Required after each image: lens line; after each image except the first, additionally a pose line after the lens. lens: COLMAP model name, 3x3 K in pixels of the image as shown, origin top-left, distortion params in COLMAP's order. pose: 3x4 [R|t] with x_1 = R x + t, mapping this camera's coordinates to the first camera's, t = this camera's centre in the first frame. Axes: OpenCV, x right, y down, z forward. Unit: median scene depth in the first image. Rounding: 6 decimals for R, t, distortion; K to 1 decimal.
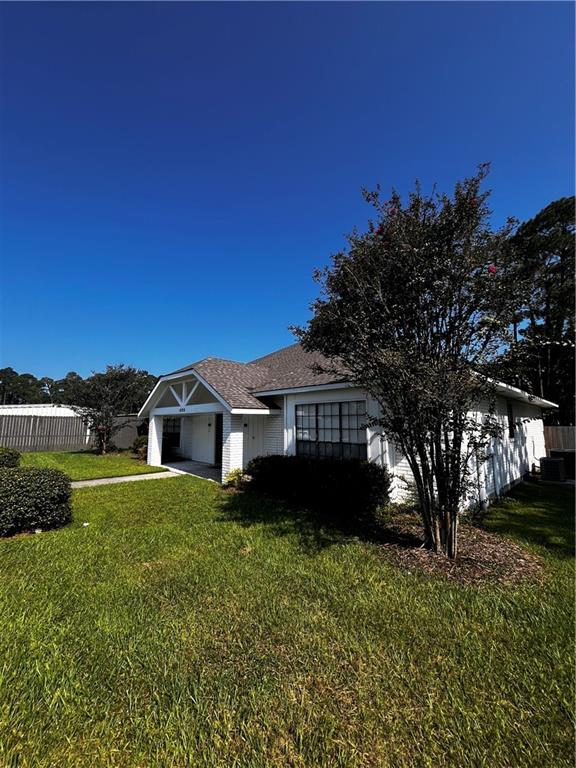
lens RADIAL K [[308.6, 0, 287.6], [0, 308.6, 383.3], [0, 0, 1]] dist [-0.000973, -0.000084]
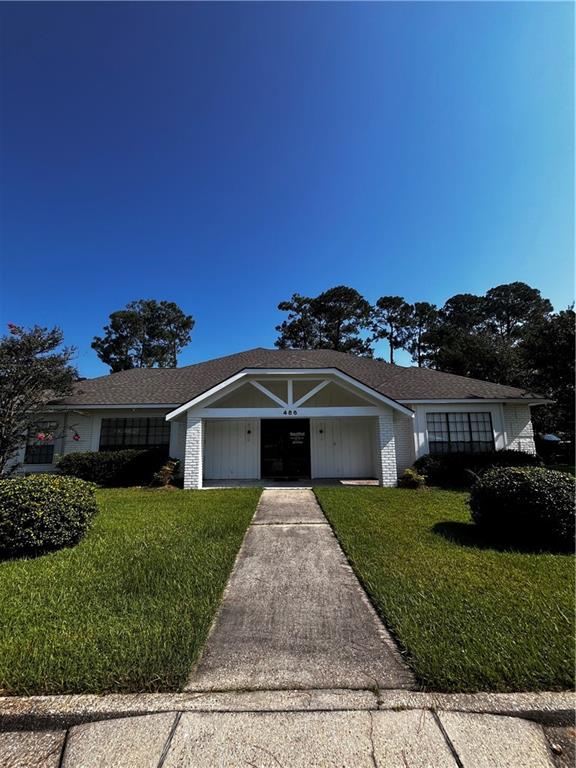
lens RADIAL K [[308.6, 0, 287.8], [0, 308.6, 384.2], [0, 0, 1]] dist [-0.000973, -0.000084]
pose [[0.687273, 0.112822, 0.717584, -1.324489], [-0.083287, 0.993589, -0.076449, 0.102107], [-0.721609, -0.007224, 0.692263, 0.579343]]
